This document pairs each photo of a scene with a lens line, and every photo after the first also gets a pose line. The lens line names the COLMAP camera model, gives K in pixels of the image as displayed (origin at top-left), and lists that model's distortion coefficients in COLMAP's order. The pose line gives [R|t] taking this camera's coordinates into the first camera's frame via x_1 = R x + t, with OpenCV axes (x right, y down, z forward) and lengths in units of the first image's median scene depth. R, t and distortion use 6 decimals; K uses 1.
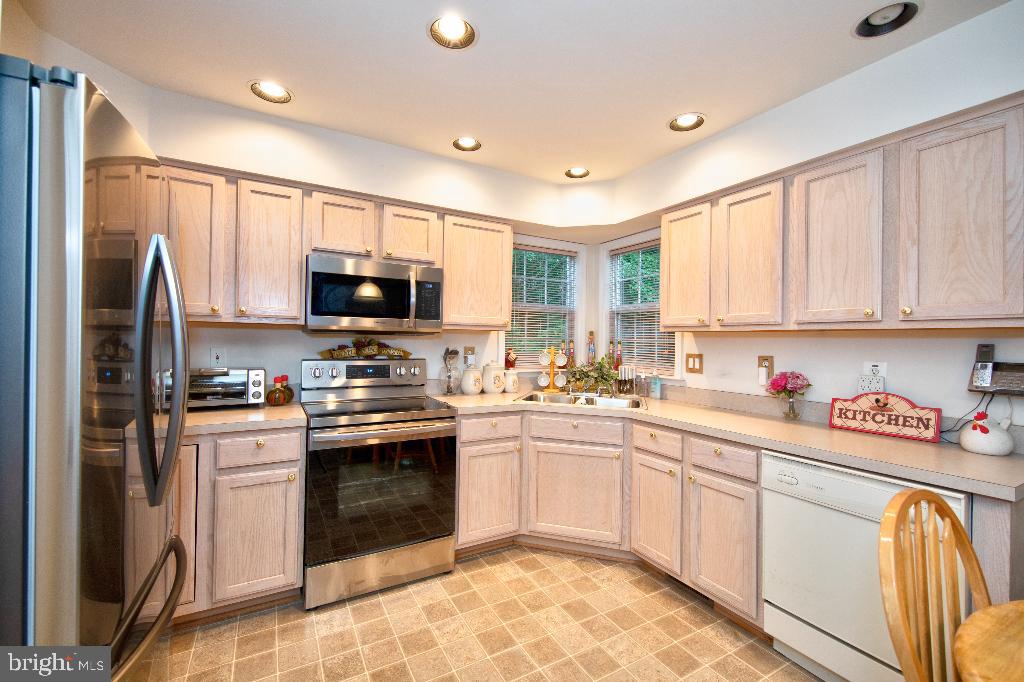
lens RADIAL K [[423.2, 0, 509.3], [0, 423.2, 338.2], [0, 0, 1]] dist [0.000610, -0.000029]
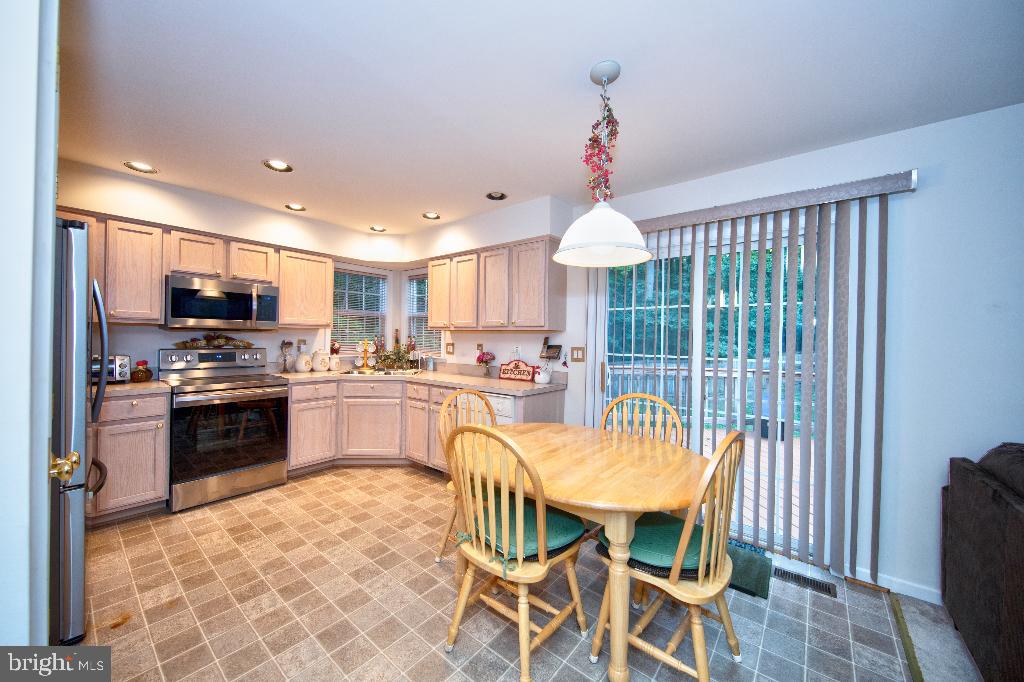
lens RADIAL K [[370.9, 0, 514.5], [0, 370.9, 338.6], [0, 0, 1]] dist [0.000587, -0.005908]
pose [[0.928905, -0.002178, 0.370312, 0.137306], [-0.003618, 0.999882, 0.014957, -0.005275], [-0.370301, -0.015234, 0.928787, -0.543554]]
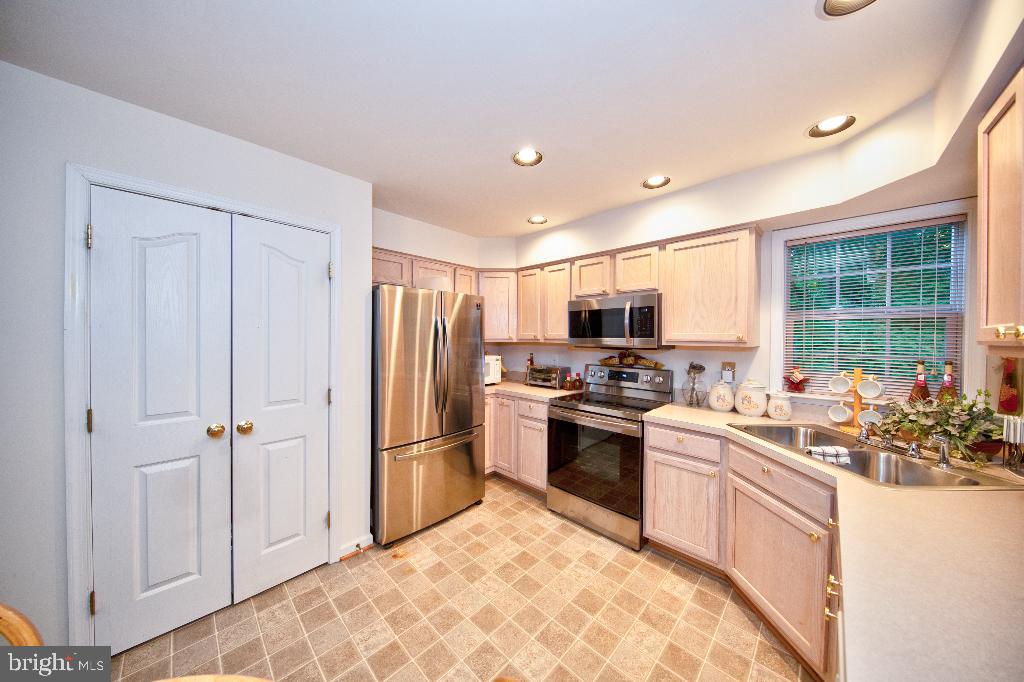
lens RADIAL K [[322.3, 0, 506.8], [0, 322.3, 338.5], [0, 0, 1]] dist [-0.010177, -0.000179]
pose [[0.268591, -0.010667, -0.963195, 0.605910], [0.002099, 0.999943, -0.010488, -0.034632], [0.963252, 0.000795, 0.268598, 0.385406]]
